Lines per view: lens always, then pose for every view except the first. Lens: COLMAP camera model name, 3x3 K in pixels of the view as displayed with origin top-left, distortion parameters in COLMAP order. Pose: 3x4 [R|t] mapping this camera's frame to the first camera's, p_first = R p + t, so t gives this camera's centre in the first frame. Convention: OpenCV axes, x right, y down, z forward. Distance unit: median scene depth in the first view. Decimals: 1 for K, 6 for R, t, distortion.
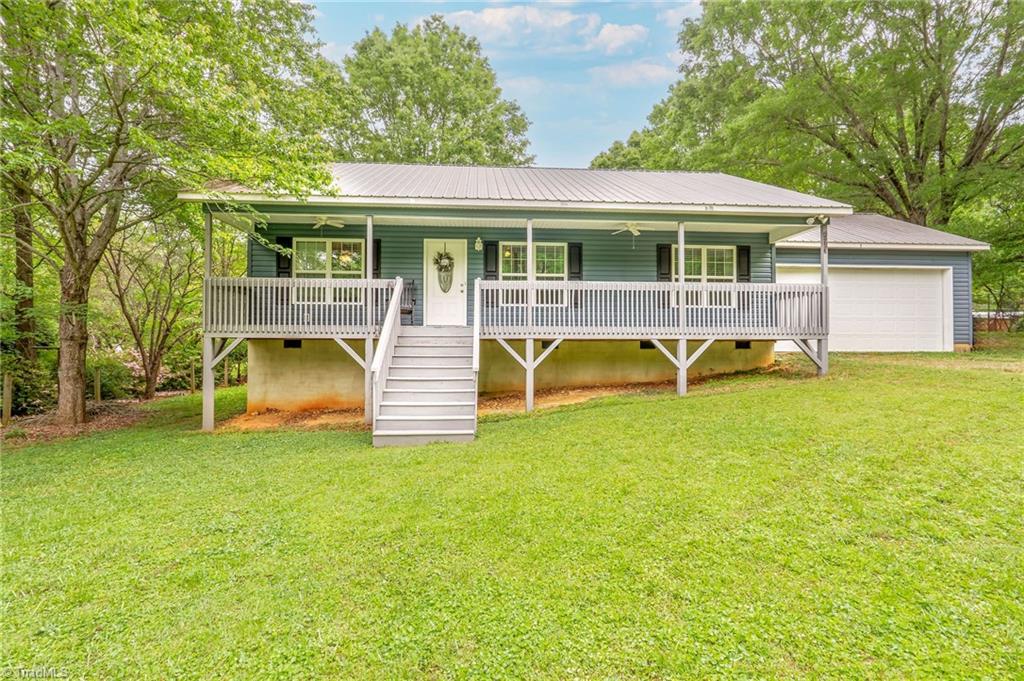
lens RADIAL K [[459.1, 0, 512.1], [0, 459.1, 342.6], [0, 0, 1]] dist [-0.005758, -0.000670]
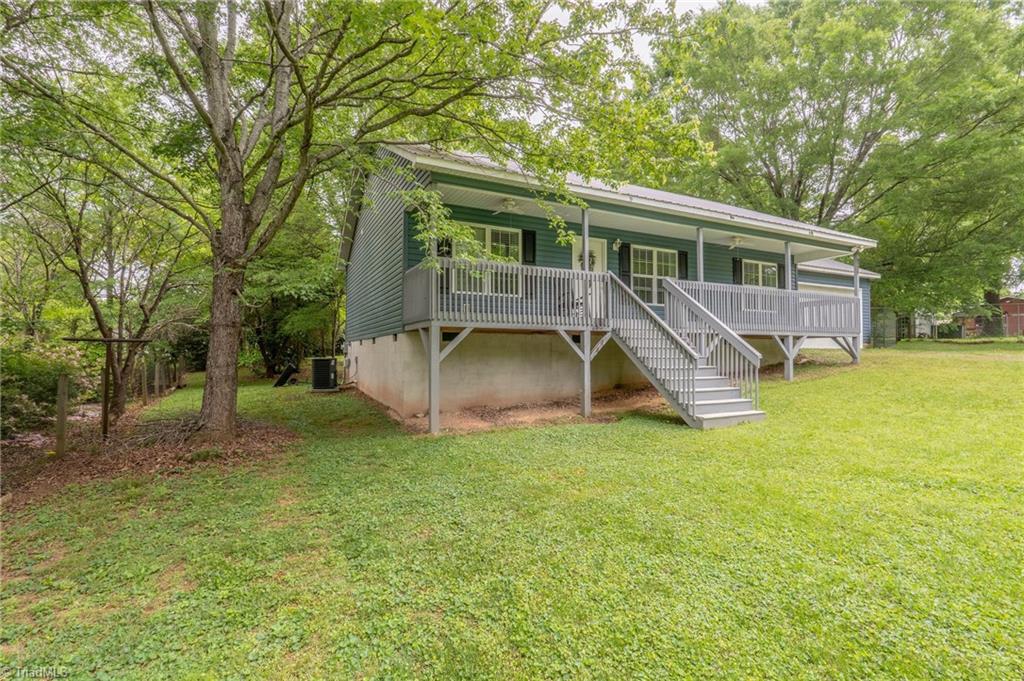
lens RADIAL K [[550.3, 0, 512.2], [0, 550.3, 343.6], [0, 0, 1]] dist [-0.025687, -0.000365]
pose [[0.874833, -0.000861, 0.484424, -0.889557], [-0.012841, 0.999606, 0.024966, -0.012775], [-0.484254, -0.028061, 0.874477, -0.013533]]
